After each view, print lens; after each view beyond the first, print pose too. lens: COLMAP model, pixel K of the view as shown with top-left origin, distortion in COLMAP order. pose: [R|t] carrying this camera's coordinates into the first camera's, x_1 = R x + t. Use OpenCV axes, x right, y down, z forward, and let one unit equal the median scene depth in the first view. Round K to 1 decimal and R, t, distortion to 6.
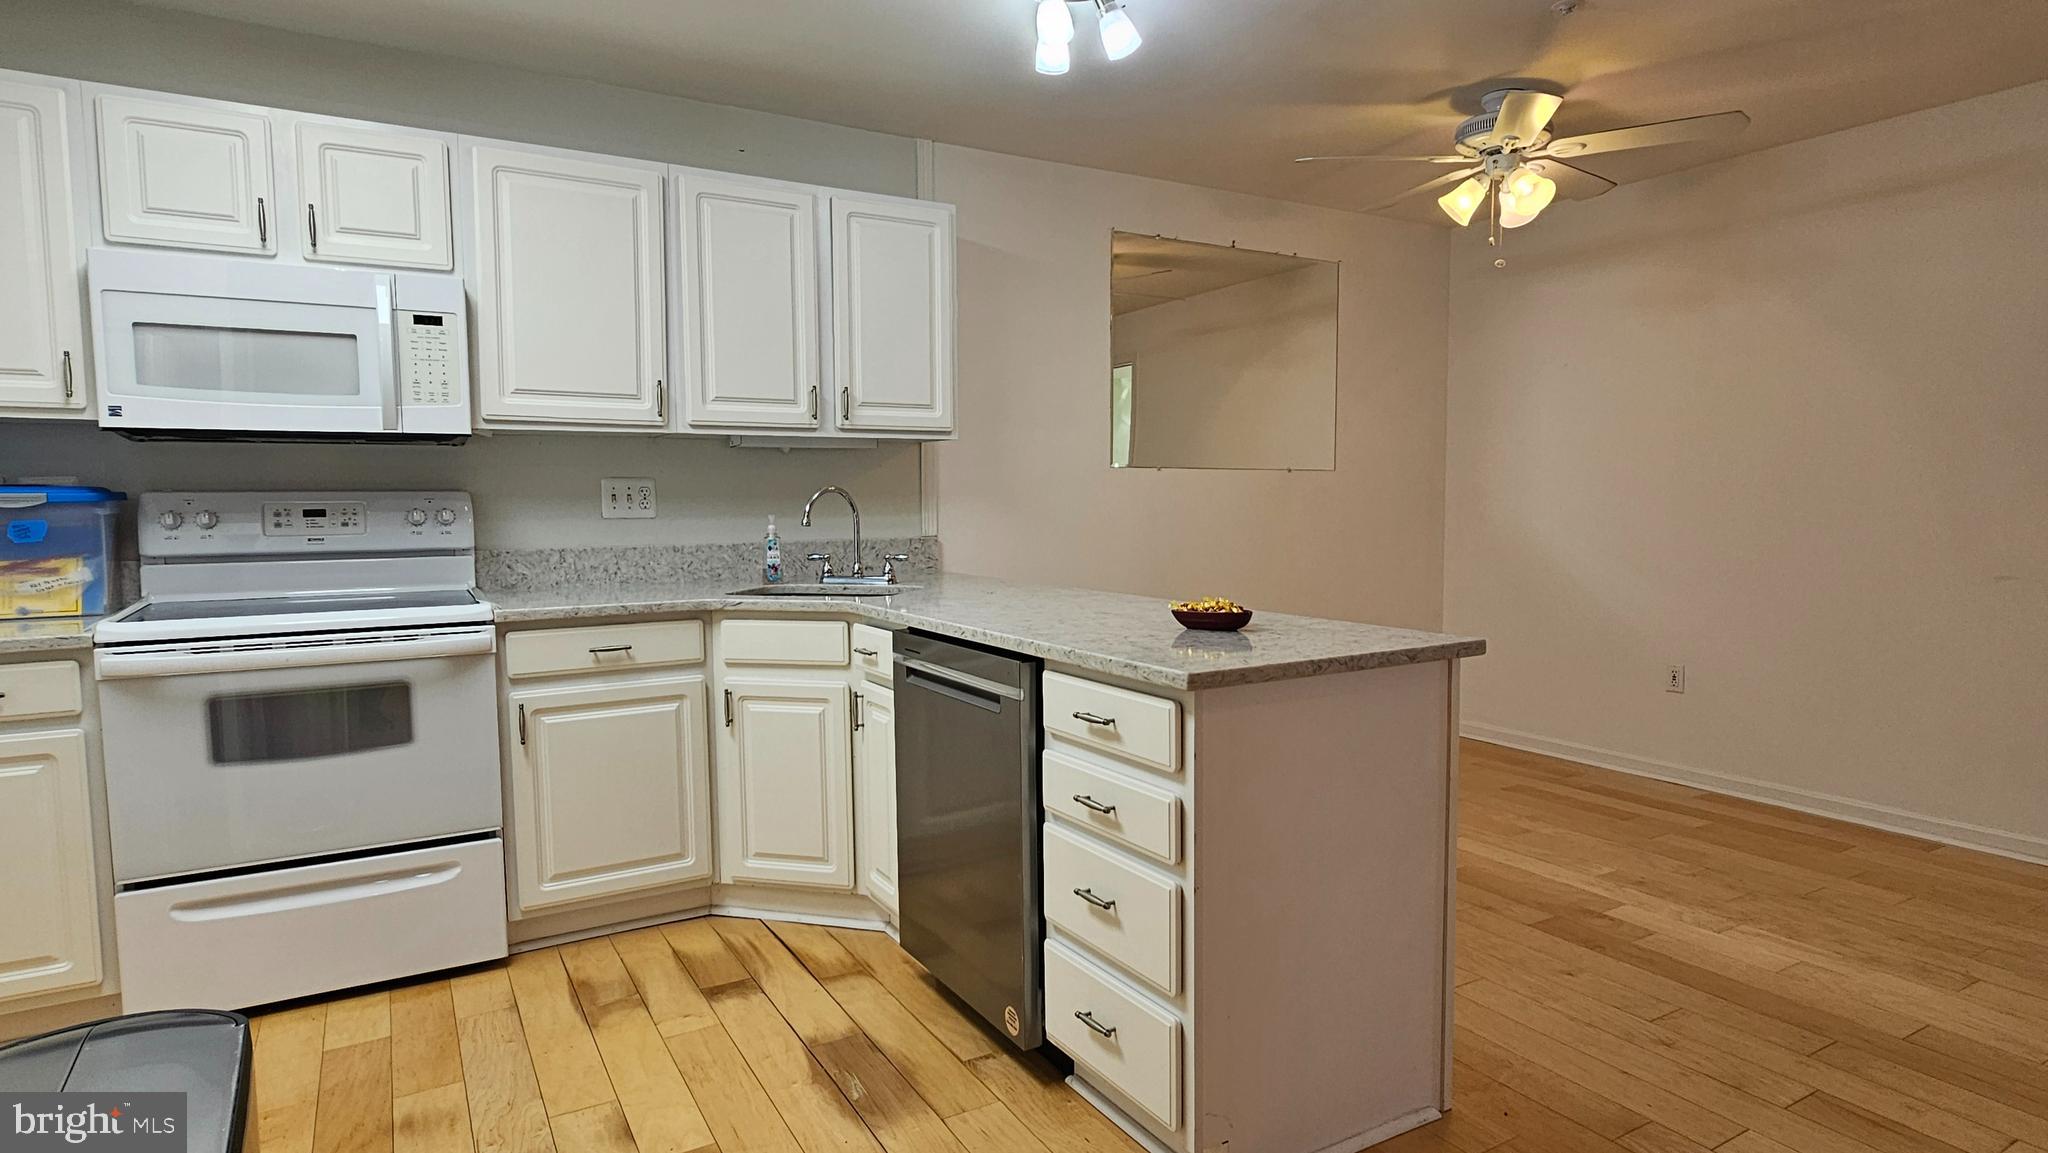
lens RADIAL K [[1126.5, 0, 1071.3], [0, 1126.5, 573.3], [0, 0, 1]] dist [-0.026613, 0.001584]
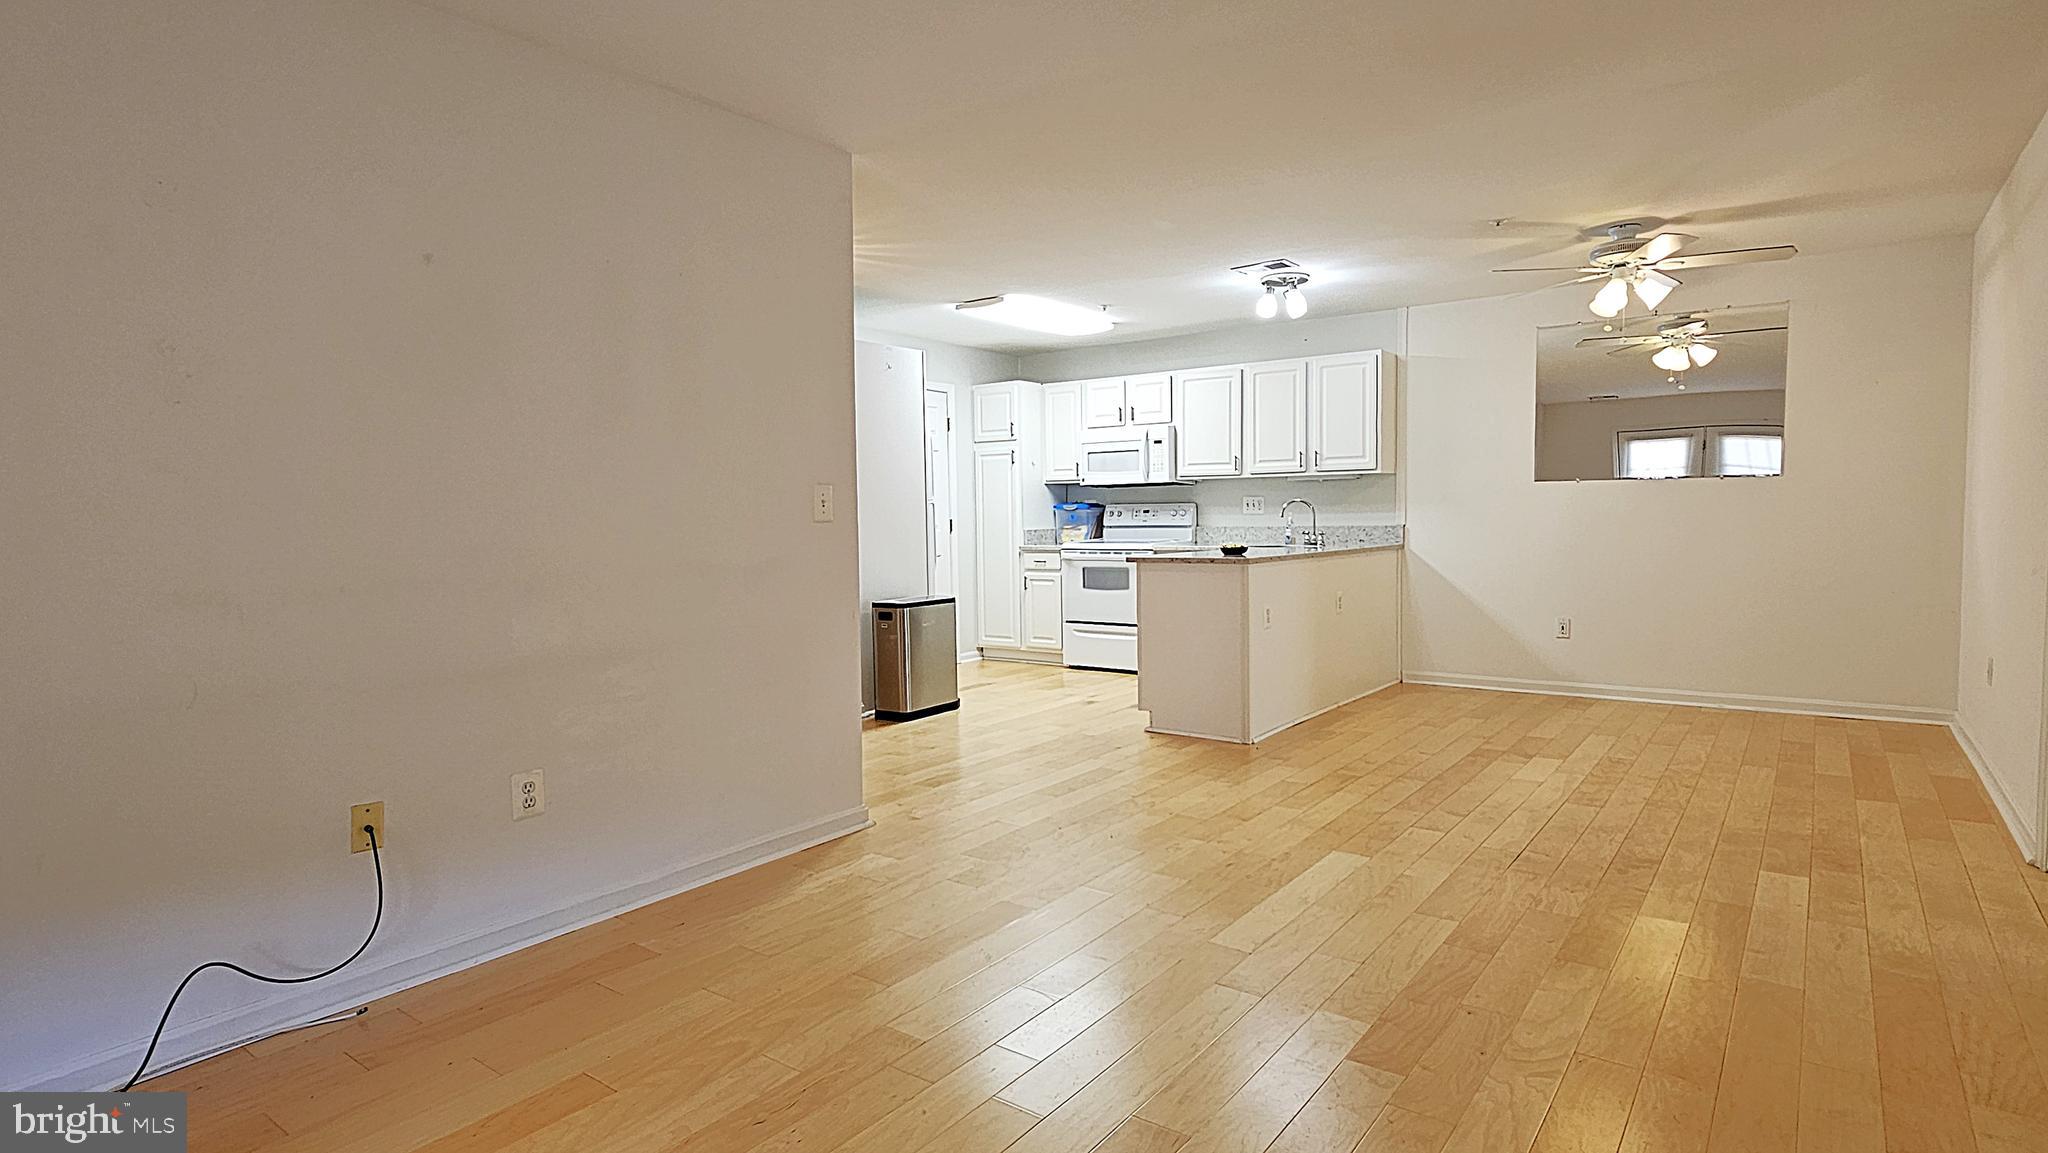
lens RADIAL K [[1065.9, 0, 1024.0], [0, 1065.9, 576.5], [0, 0, 1]] dist [-0.001659, -0.001206]
pose [[0.371260, 0.052972, -0.927017, 1.788012], [-0.050510, 0.998045, 0.036802, 0.027219], [0.927154, 0.033160, 0.373210, -0.294708]]
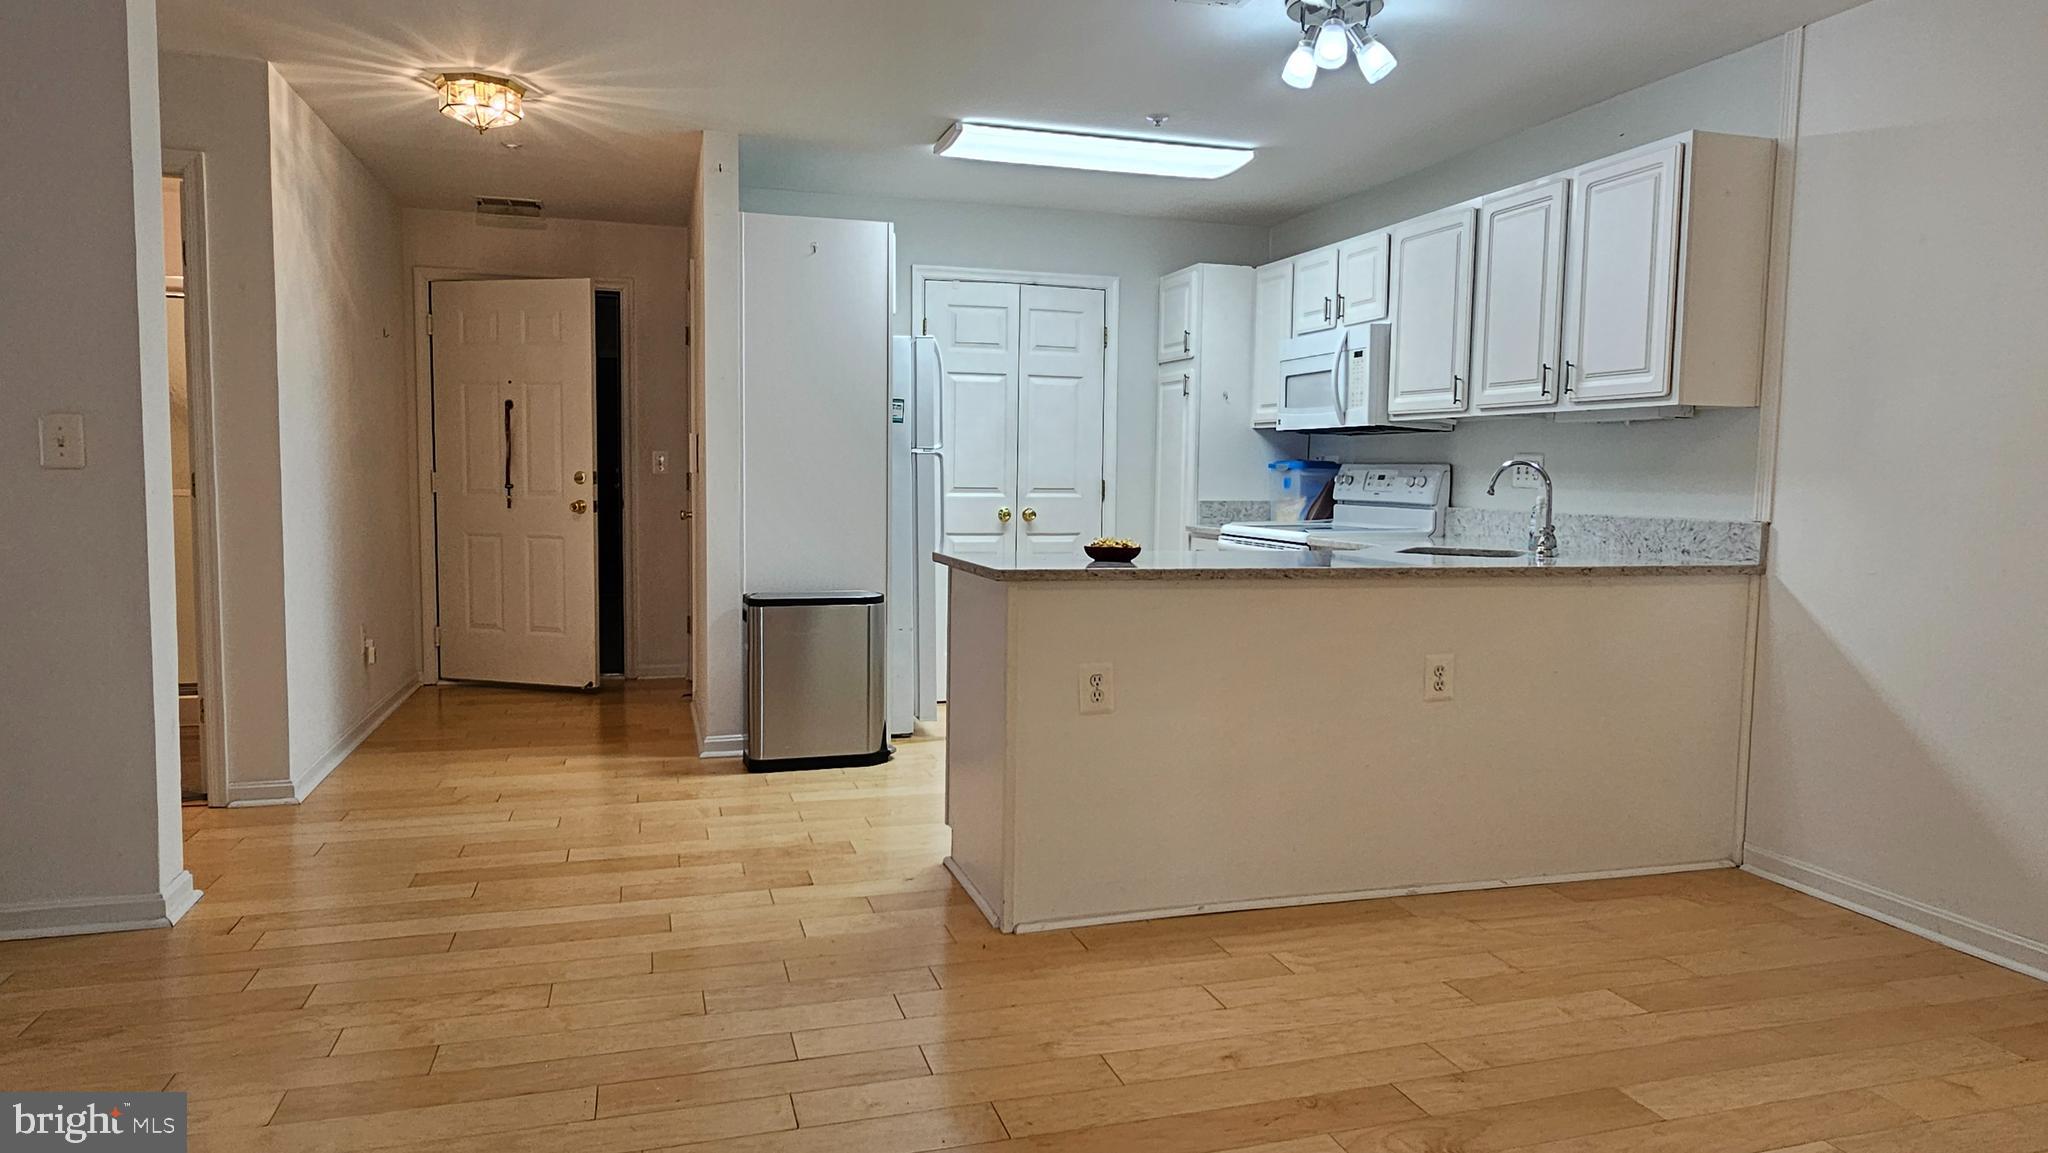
lens RADIAL K [[1261.7, 0, 1024.0], [0, 1261.7, 576.5], [0, 0, 1]] dist [0.000446, -0.000894]
pose [[-0.254160, 0.079938, -0.963853, 1.282782], [-0.080241, 0.991400, 0.103381, -0.062618], [0.963828, 0.103616, -0.245560, 1.014902]]
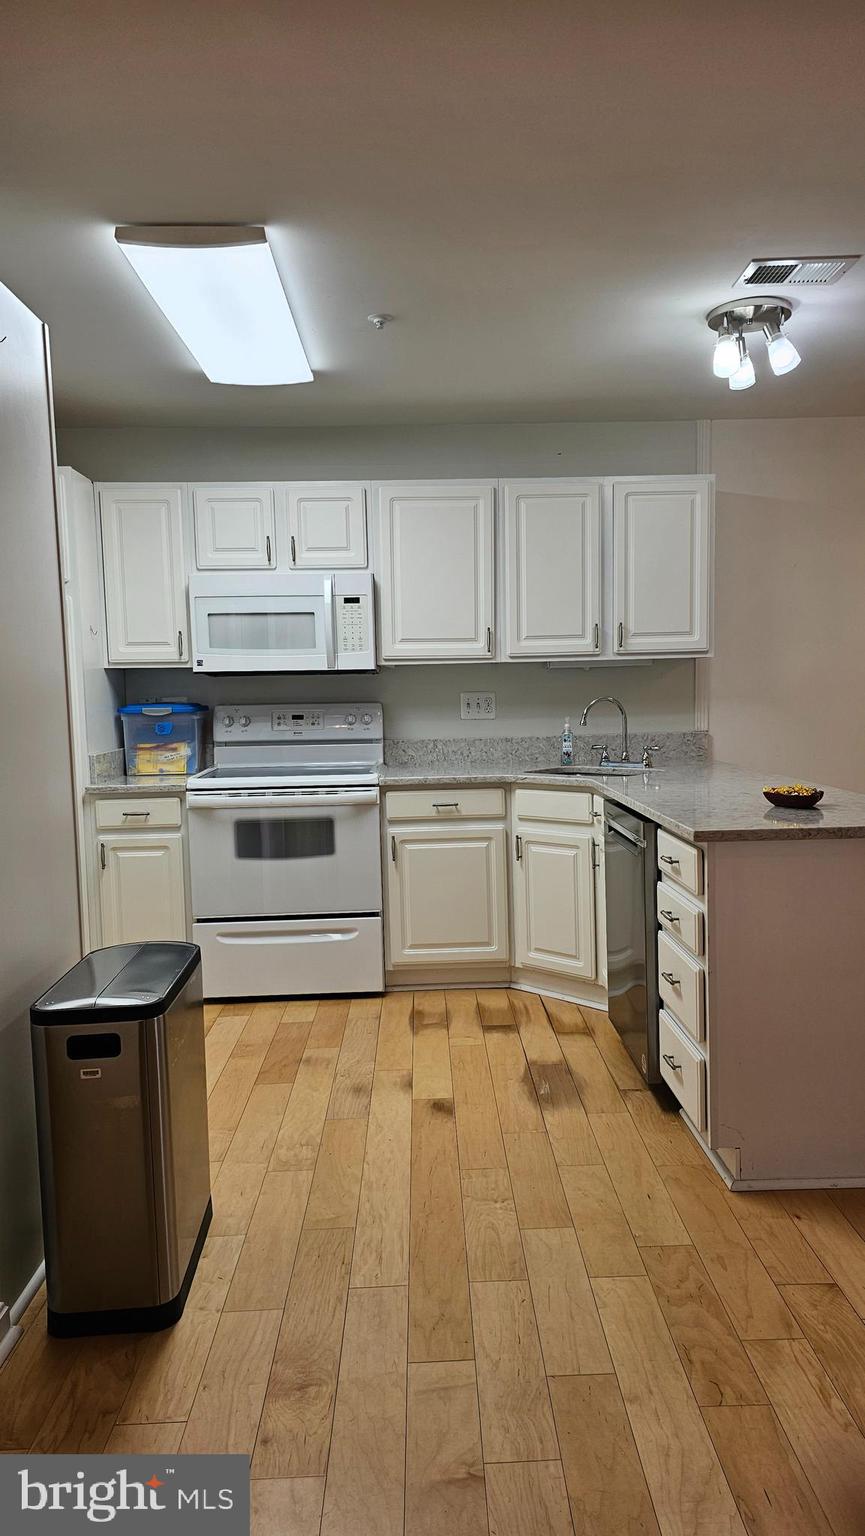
lens RADIAL K [[1038.8, 0, 432.5], [0, 1038.8, 768.0], [0, 0, 1]] dist [0.059209, -0.055680]
pose [[0.858327, 0.025089, -0.512489, 0.317280], [-0.018123, 0.999663, 0.018586, -0.010583], [0.512783, -0.006666, 0.858492, -0.256754]]
